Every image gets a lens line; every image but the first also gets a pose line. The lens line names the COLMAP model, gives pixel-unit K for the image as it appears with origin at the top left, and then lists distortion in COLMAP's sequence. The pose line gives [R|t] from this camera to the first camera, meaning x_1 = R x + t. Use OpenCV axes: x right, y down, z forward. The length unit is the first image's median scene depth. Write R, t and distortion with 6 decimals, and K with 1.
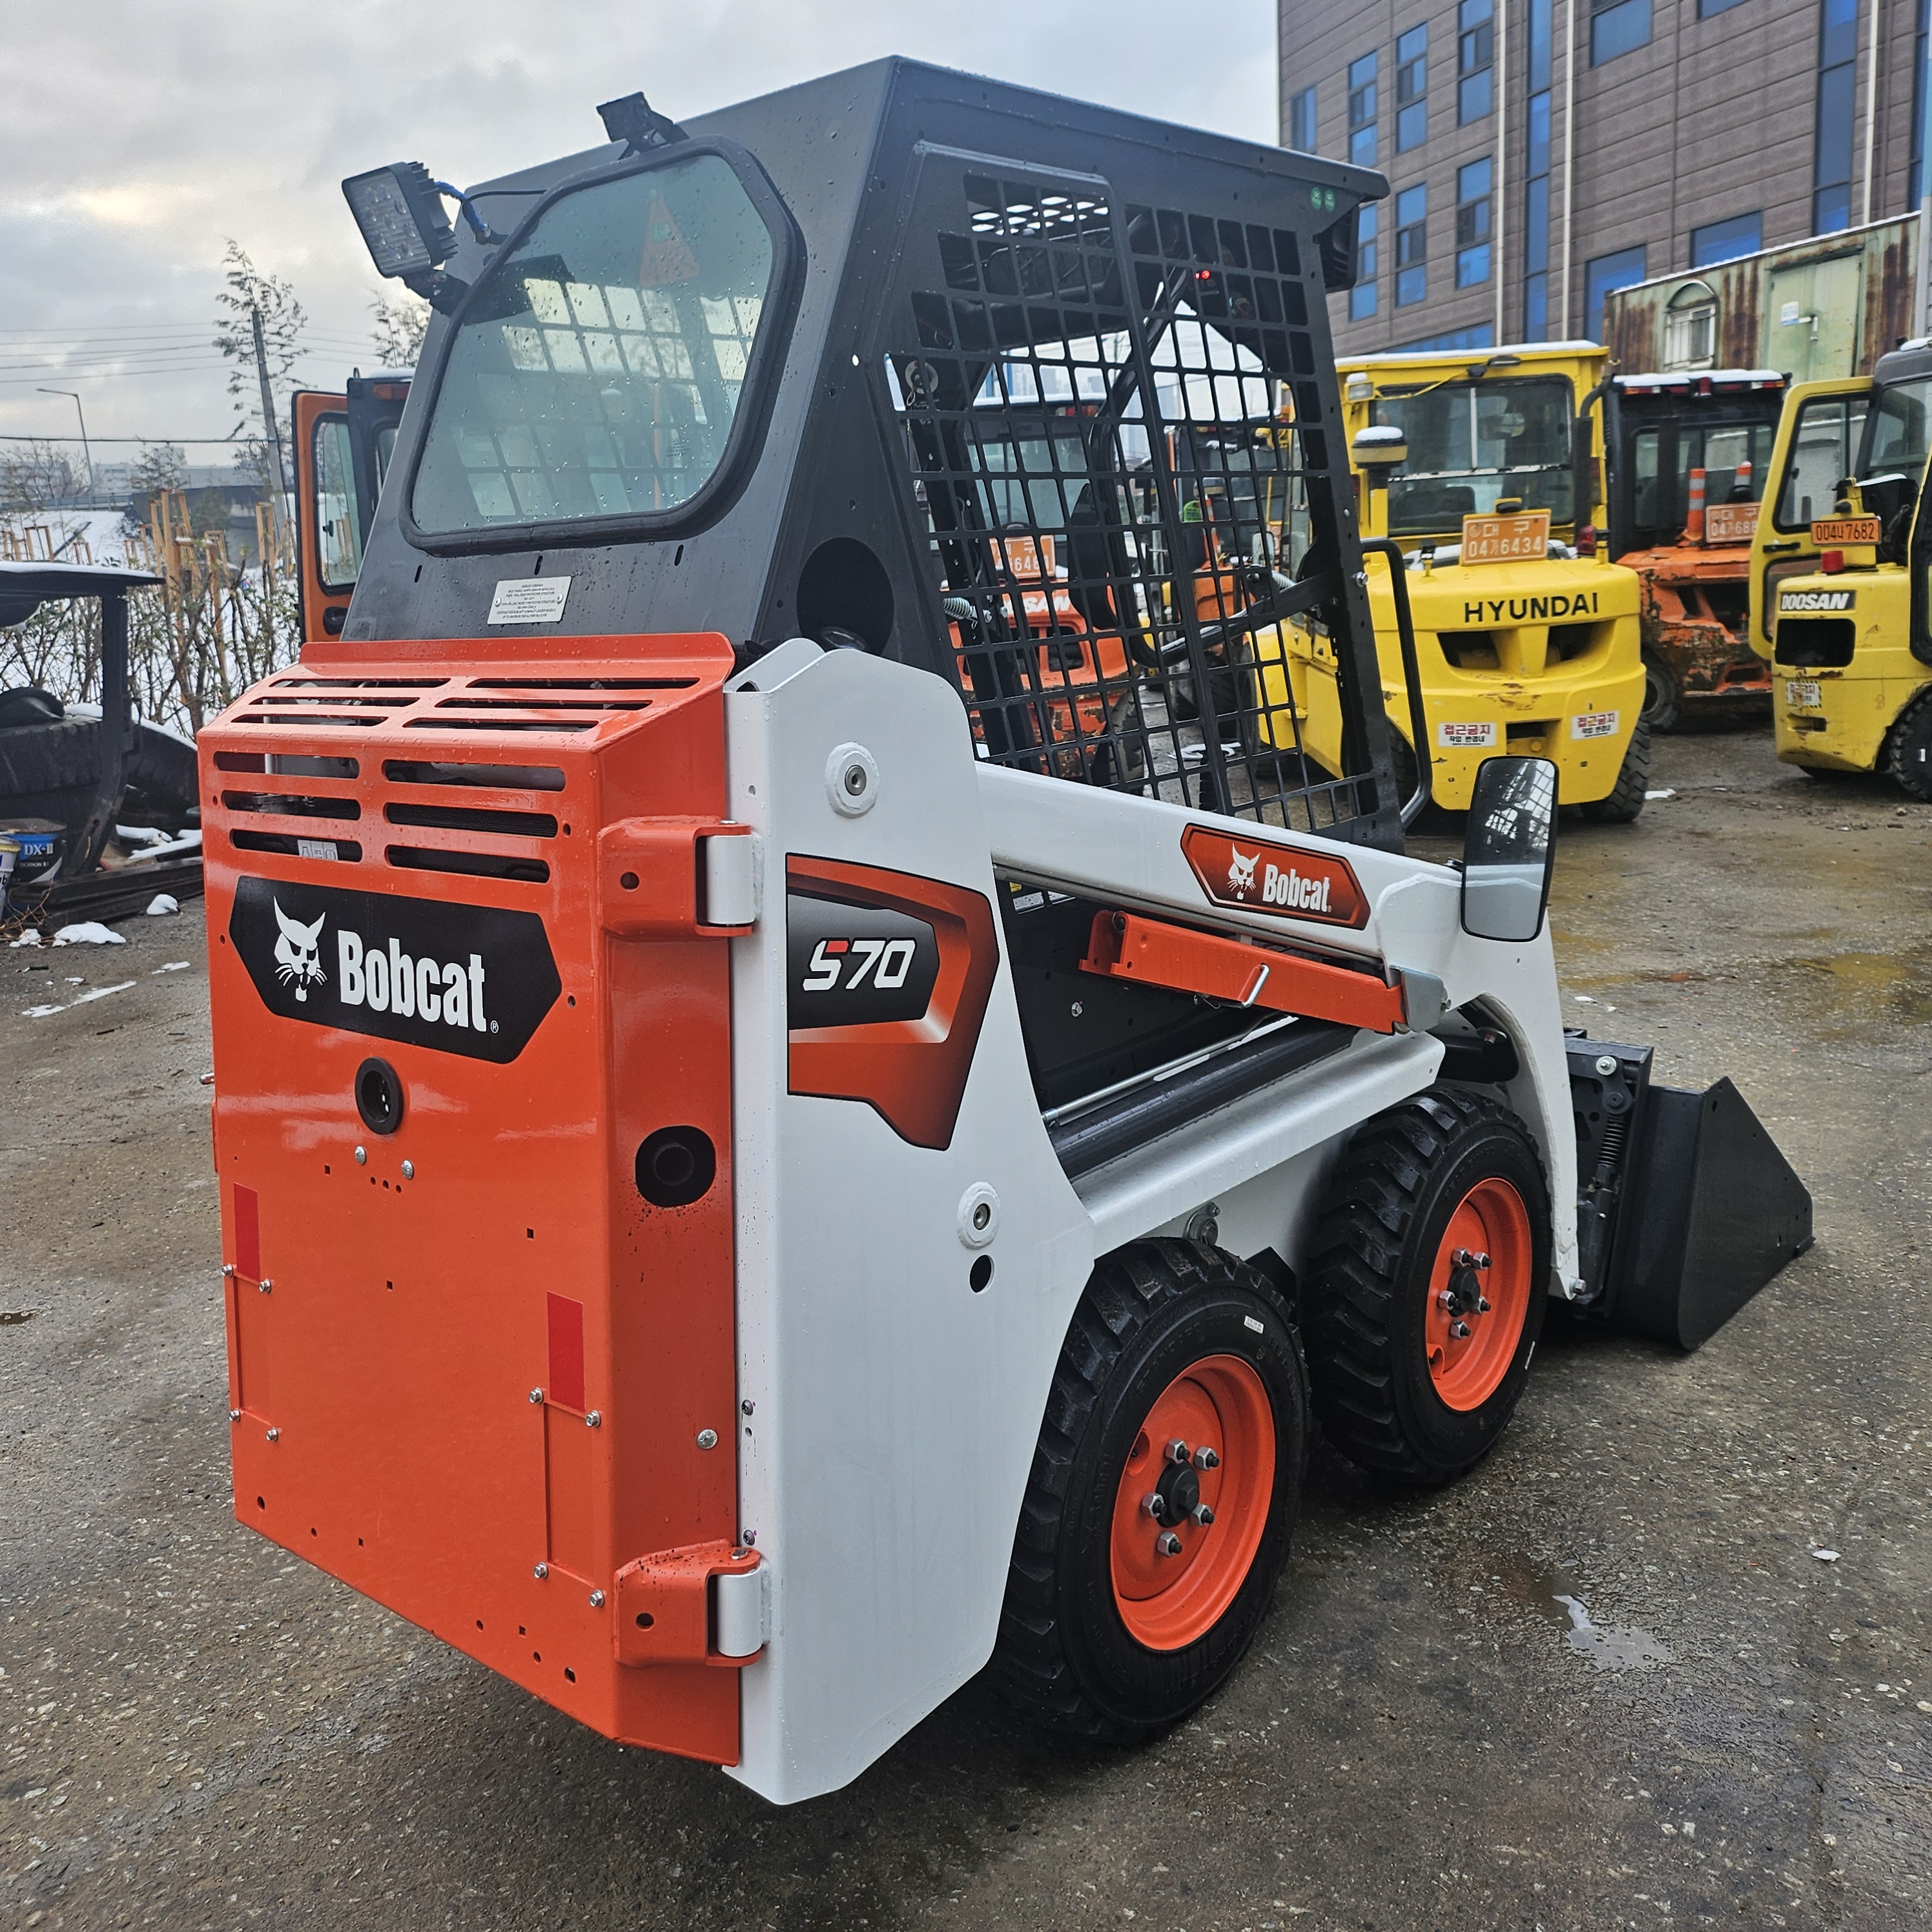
lens RADIAL K [[1812.8, 0, 1012.1], [0, 1812.8, 927.5], [0, 0, 1]] dist [0.091961, -0.125228]
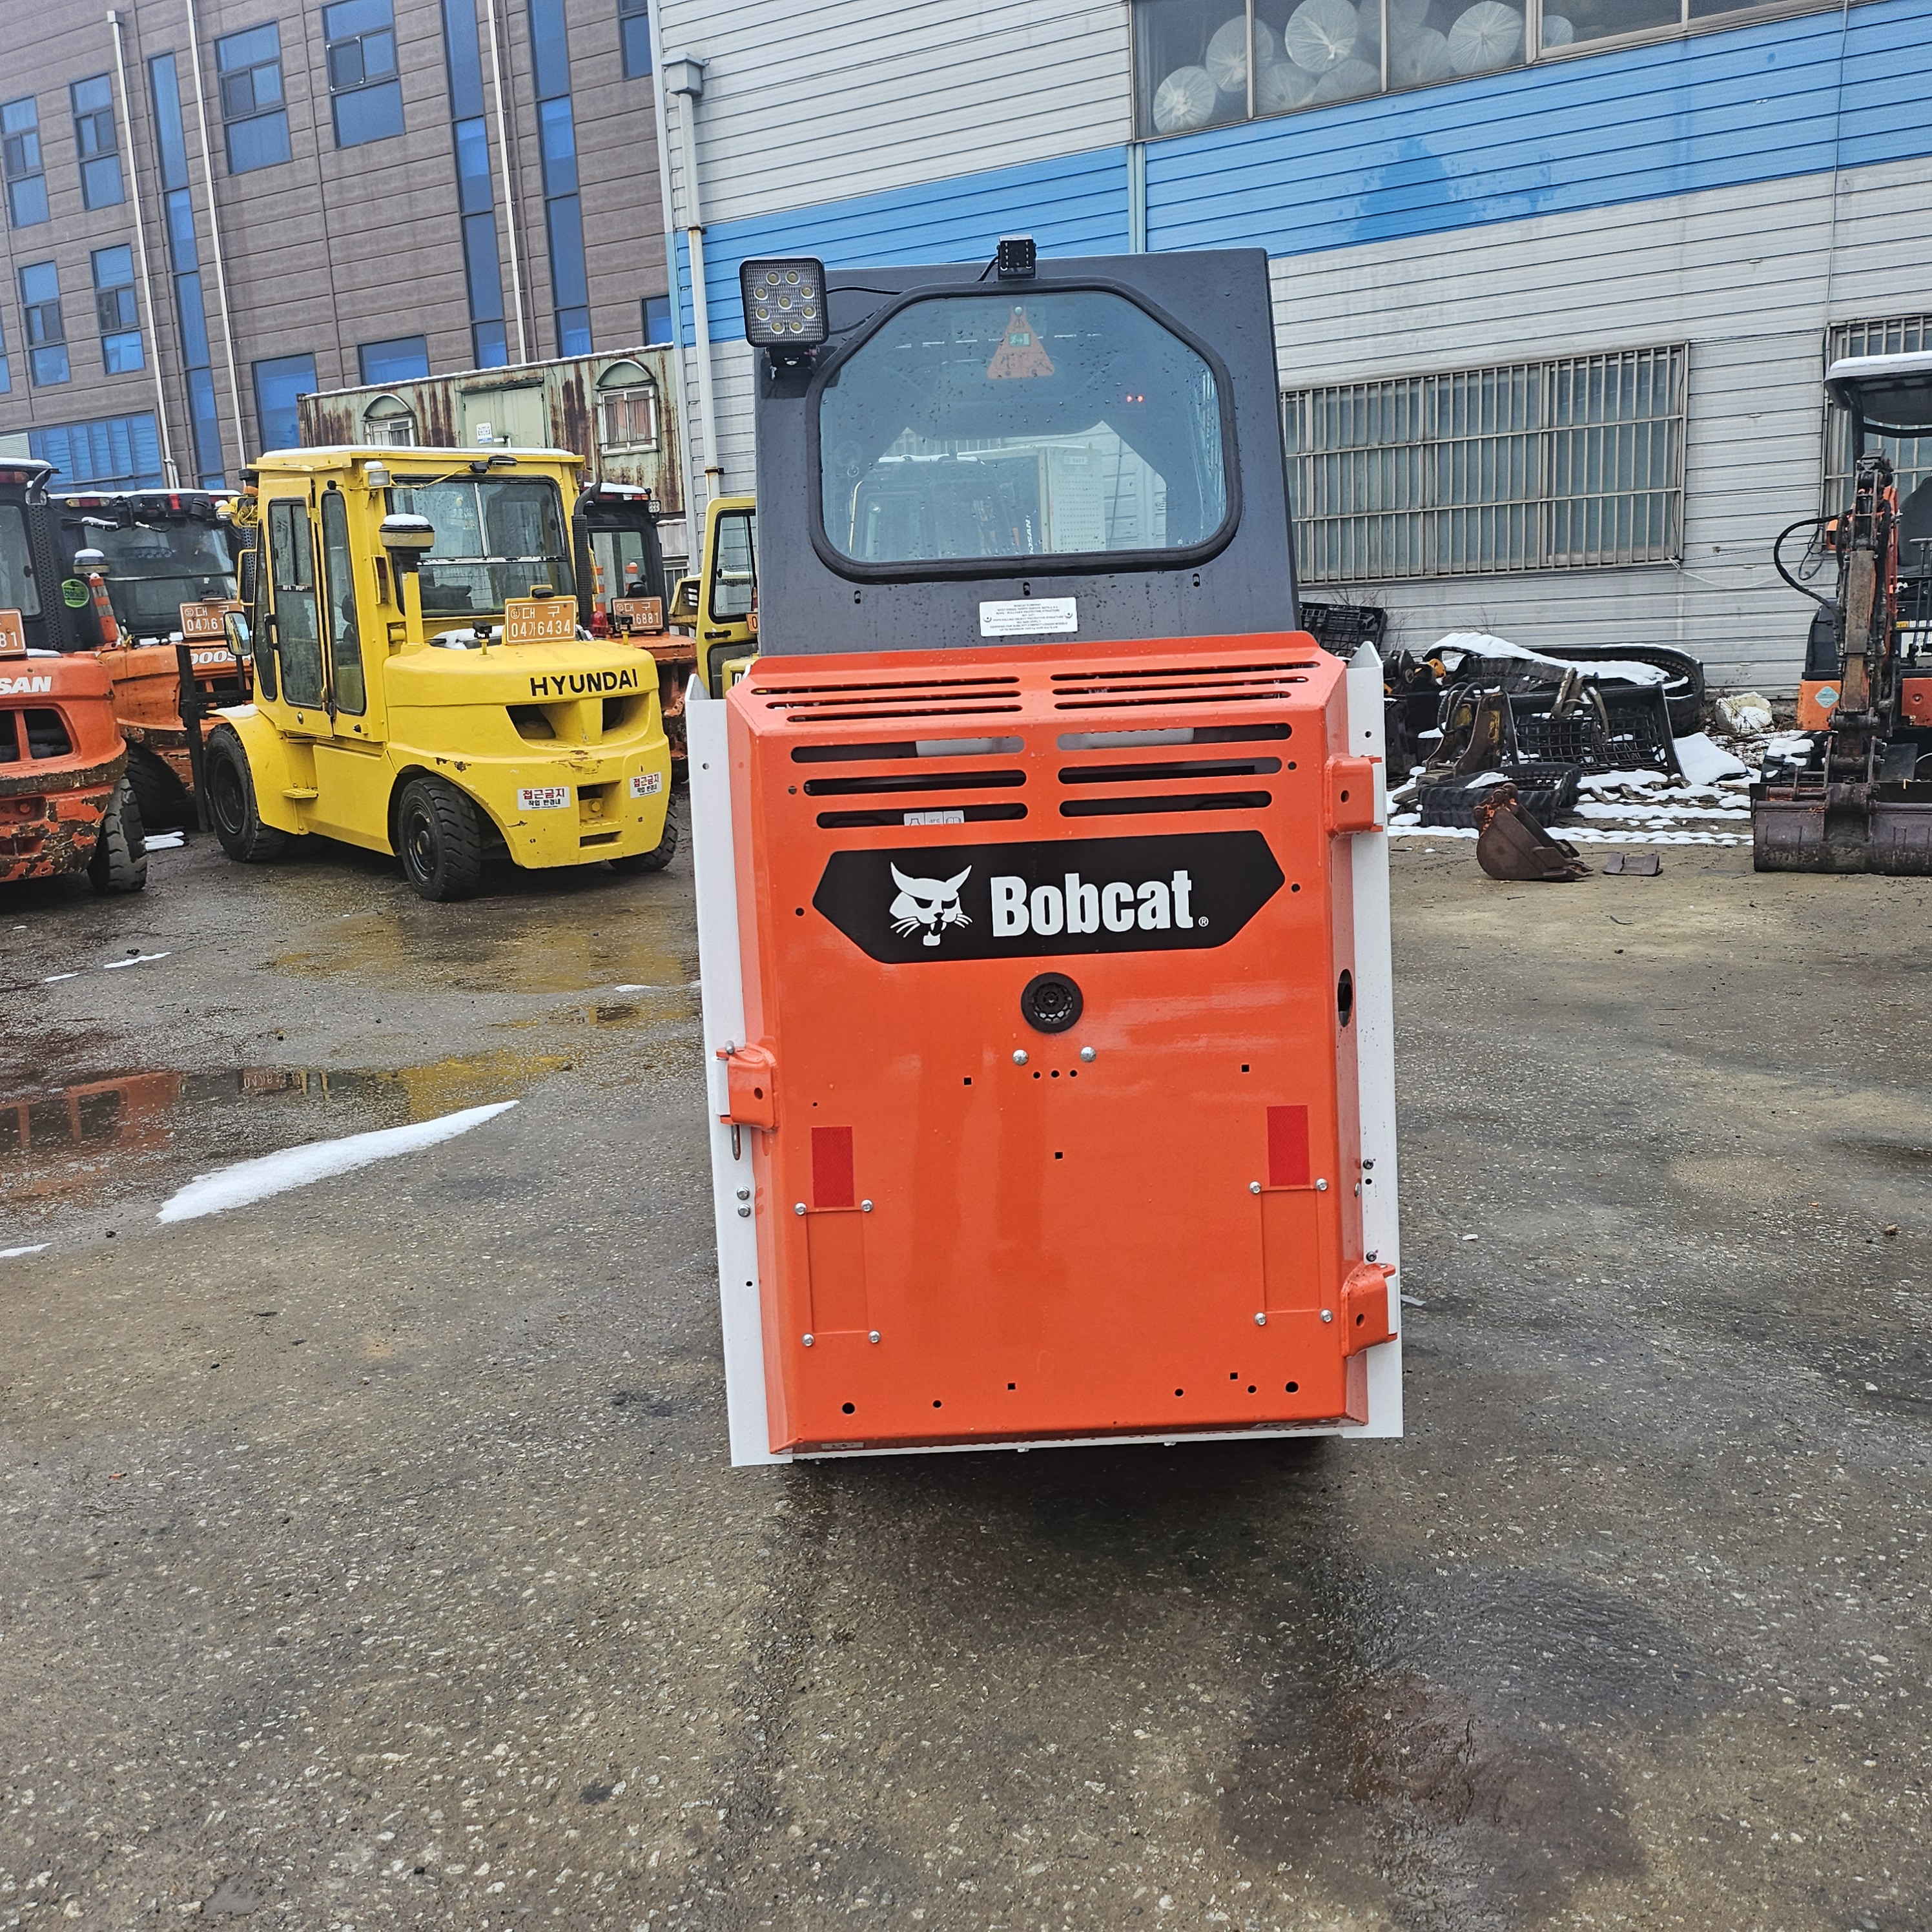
lens RADIAL K [[1805.0, 0, 975.6], [0, 1805.0, 922.8], [0, 0, 1]] dist [0.087543, -0.115690]
pose [[0.756150, -0.096643, 0.647223, -0.259544], [0.132074, 0.991220, -0.006294, 0.008390], [-0.640932, 0.090241, 0.762274, 0.017880]]
